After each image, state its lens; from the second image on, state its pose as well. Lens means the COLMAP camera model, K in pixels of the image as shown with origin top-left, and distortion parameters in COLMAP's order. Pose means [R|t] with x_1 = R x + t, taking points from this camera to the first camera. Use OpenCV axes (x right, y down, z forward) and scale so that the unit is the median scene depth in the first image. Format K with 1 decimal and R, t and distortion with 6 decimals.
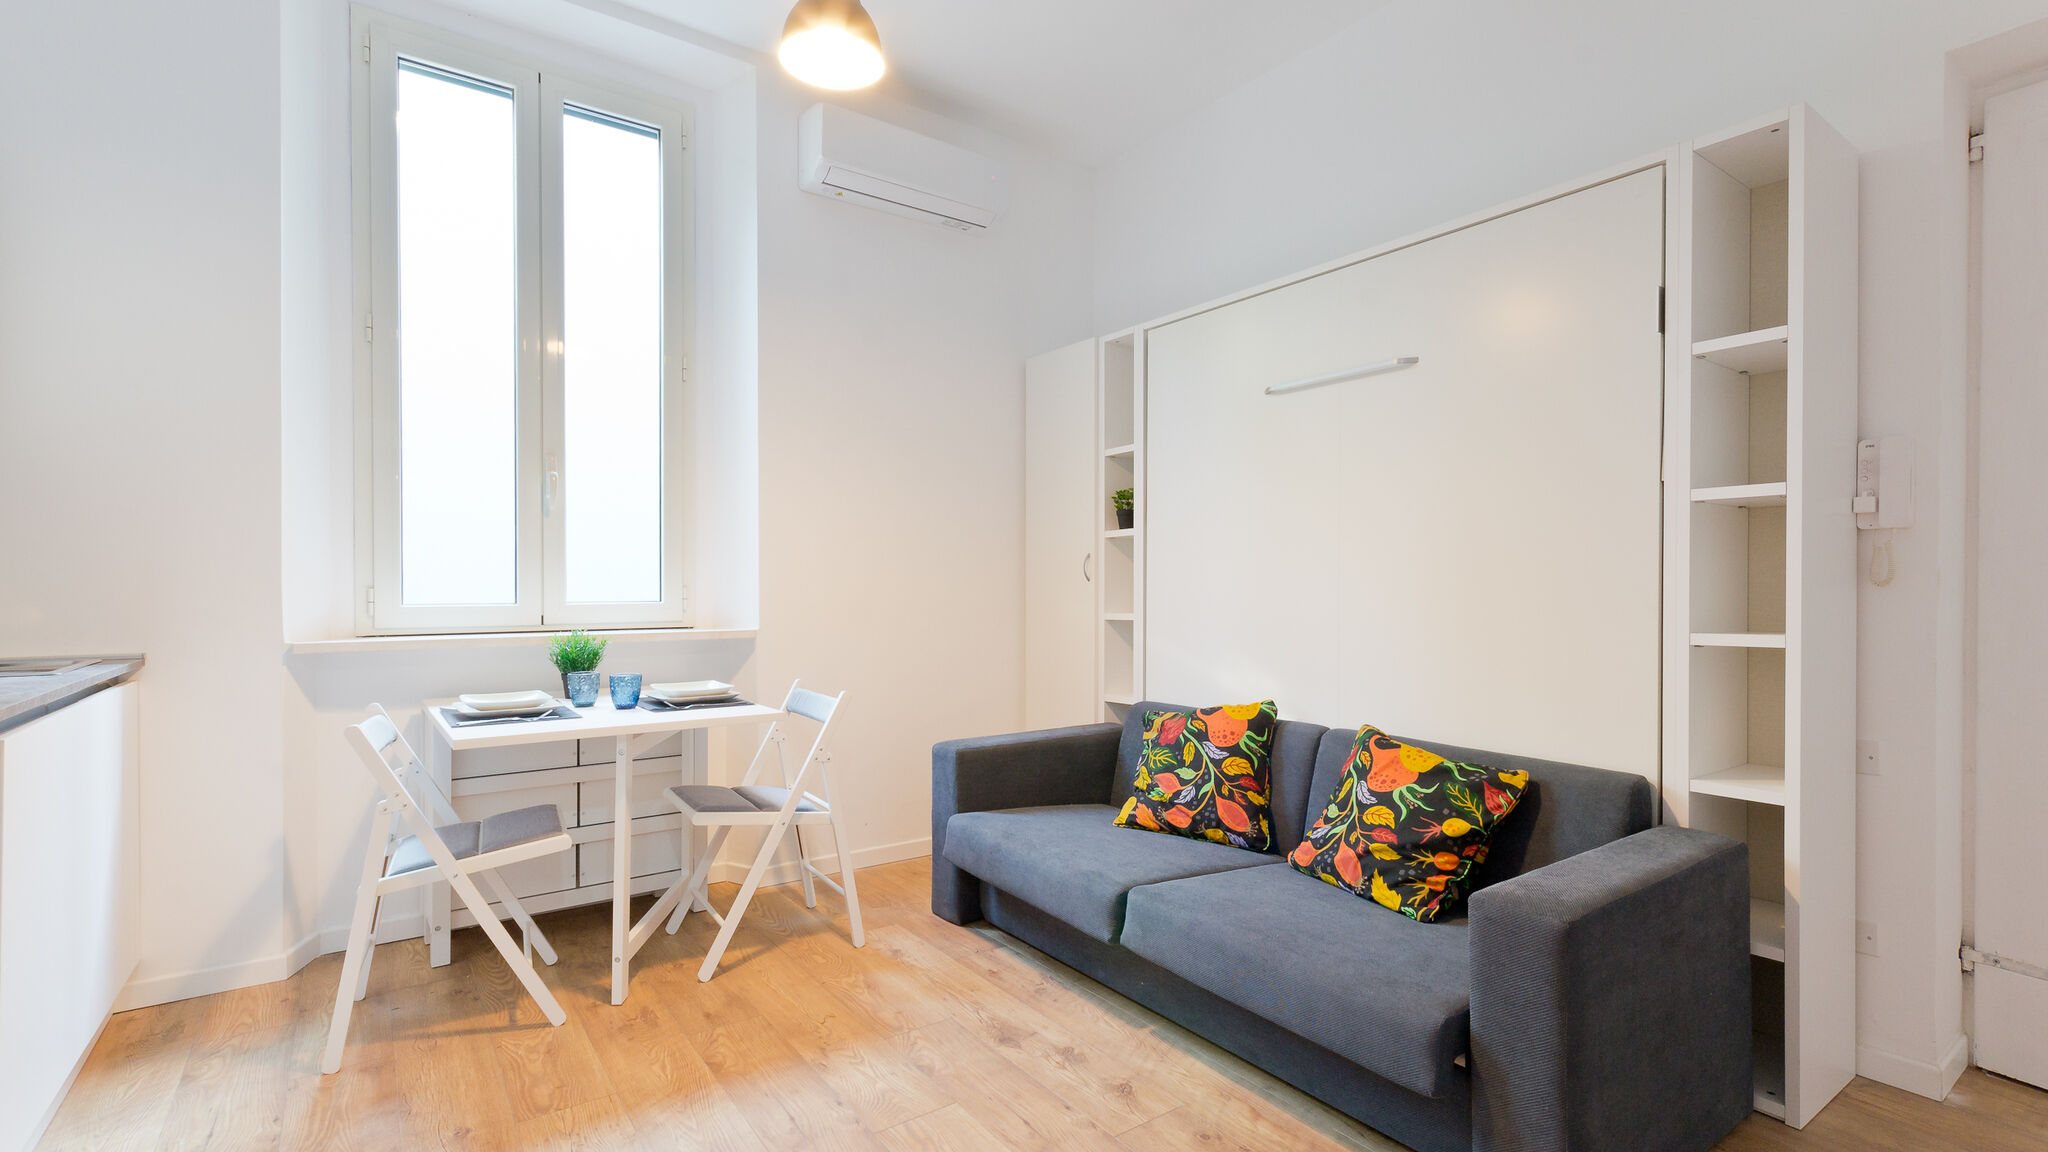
lens RADIAL K [[941.4, 0, 1021.3], [0, 941.4, 583.8], [0, 0, 1]] dist [0.006541, 0.003331]
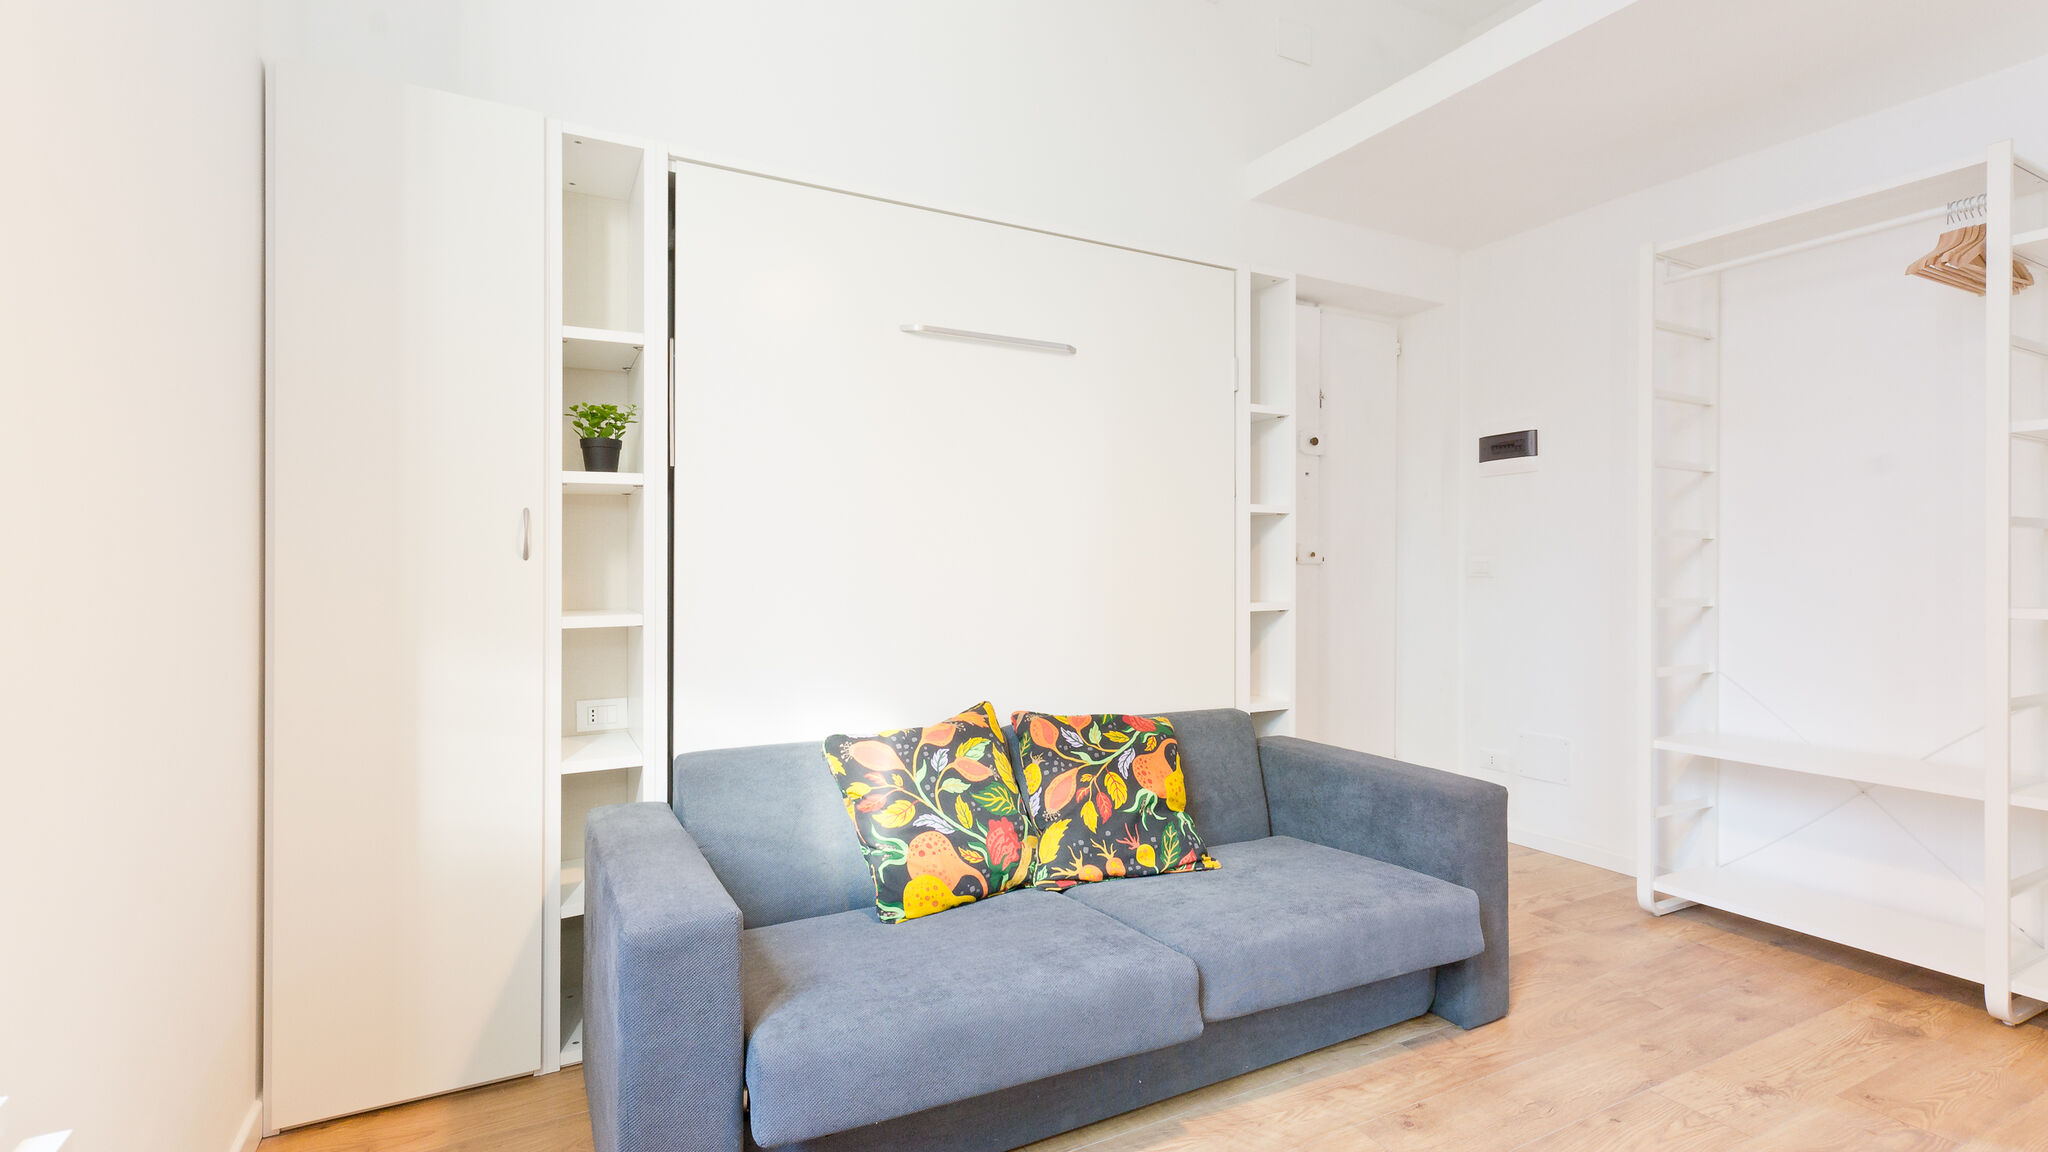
lens RADIAL K [[941.4, 0, 1021.1], [0, 941.4, 575.7], [0, 0, 1]] dist [0.006541, 0.003331]
pose [[0.134079, -0.005901, 0.990953, -0.448276], [-0.002689, 0.999976, 0.006319, 0.001789], [-0.990967, -0.003512, 0.134060, 0.677077]]
